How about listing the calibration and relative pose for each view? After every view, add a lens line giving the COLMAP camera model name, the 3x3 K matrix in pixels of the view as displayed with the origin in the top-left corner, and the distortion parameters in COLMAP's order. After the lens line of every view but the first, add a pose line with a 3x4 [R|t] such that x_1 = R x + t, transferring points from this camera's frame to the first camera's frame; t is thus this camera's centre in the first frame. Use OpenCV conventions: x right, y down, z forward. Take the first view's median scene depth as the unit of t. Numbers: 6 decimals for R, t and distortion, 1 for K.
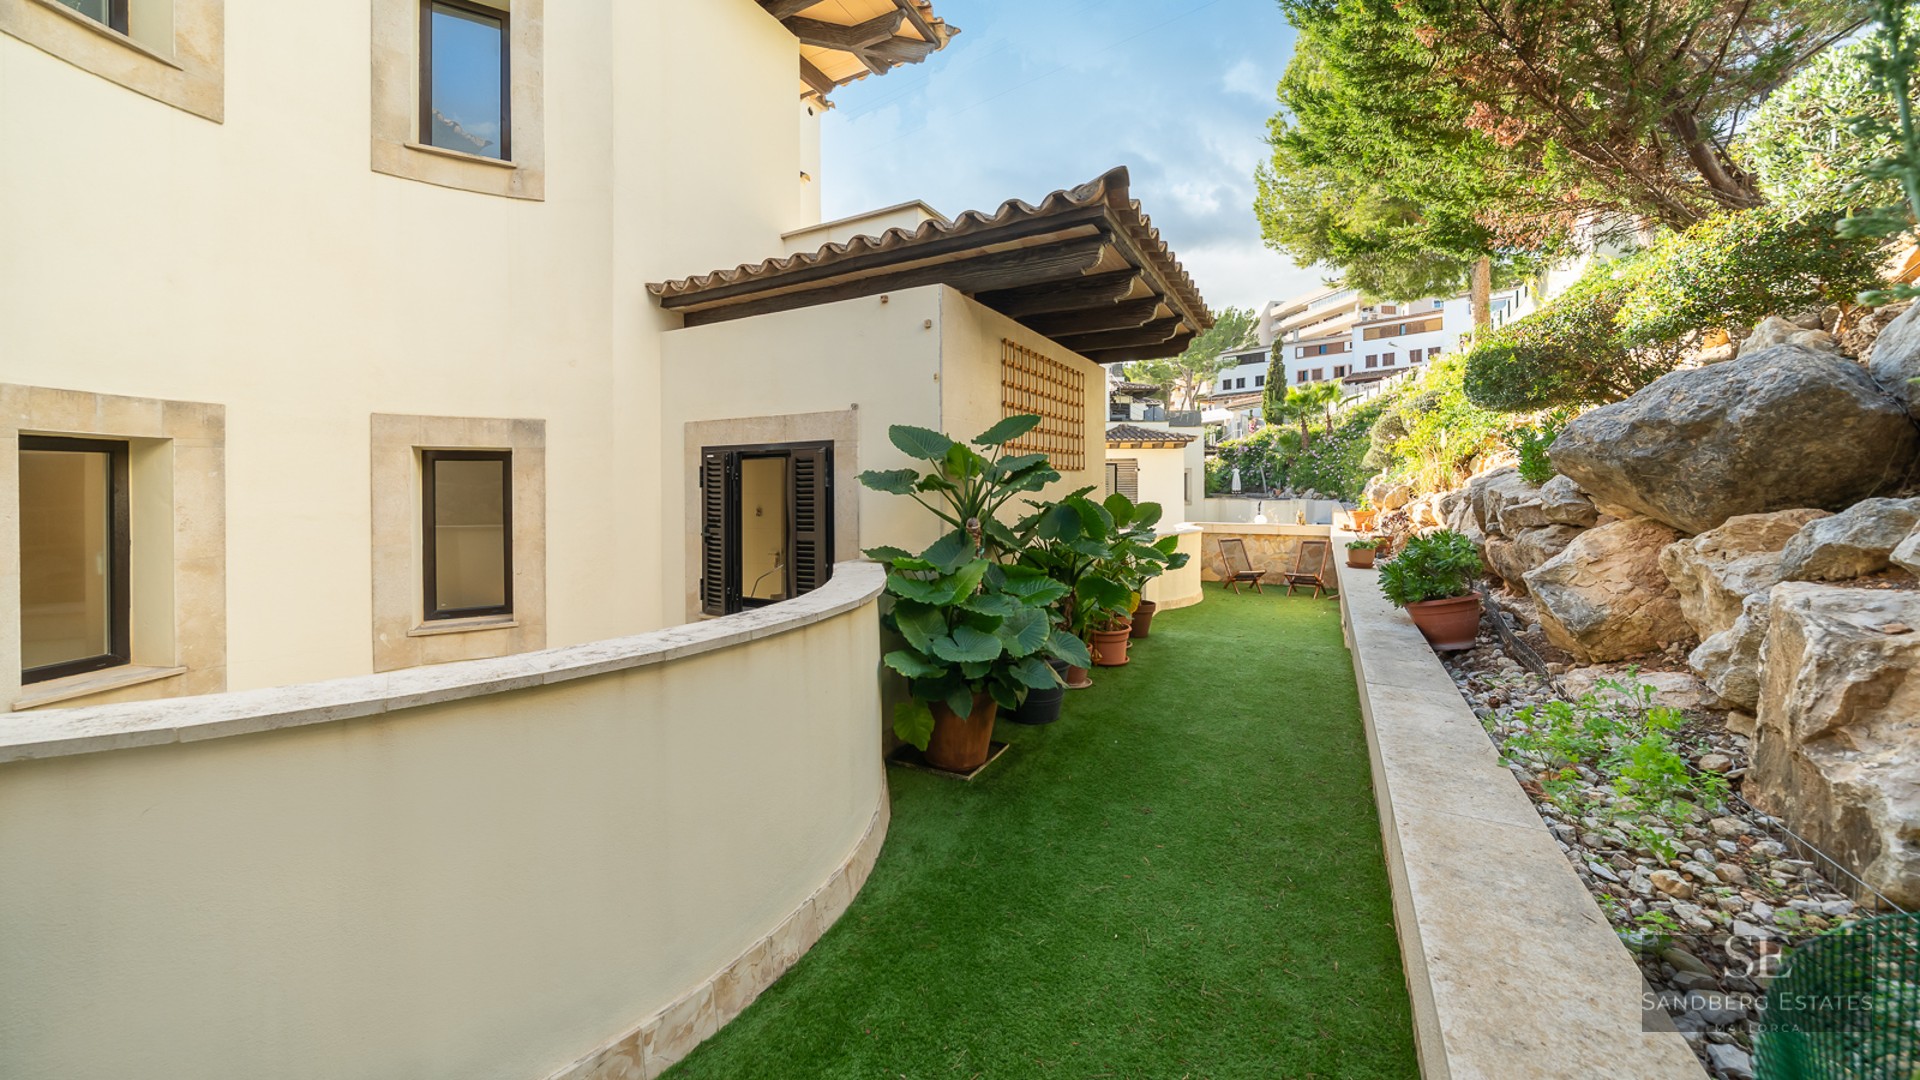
lens RADIAL K [[688.4, 0, 959.2], [0, 688.4, 524.3], [0, 0, 1]] dist [-0.001589, -0.000458]
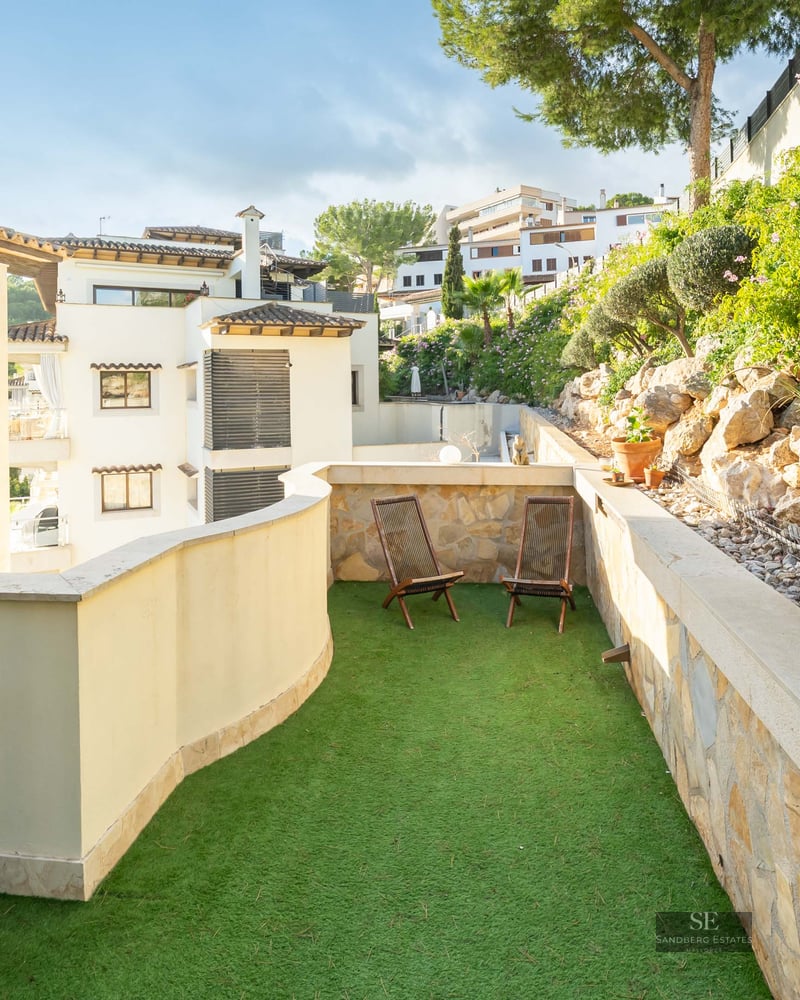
lens RADIAL K [[644.1, 0, 399.2], [0, 644.1, 480.0], [0, 0, 1]] dist [-0.001622, -0.000324]
pose [[0.938938, -0.048809, 0.340606, 0.099909], [0.018434, 0.995602, 0.091853, -0.013985], [-0.343591, -0.079965, 0.935709, 0.236228]]
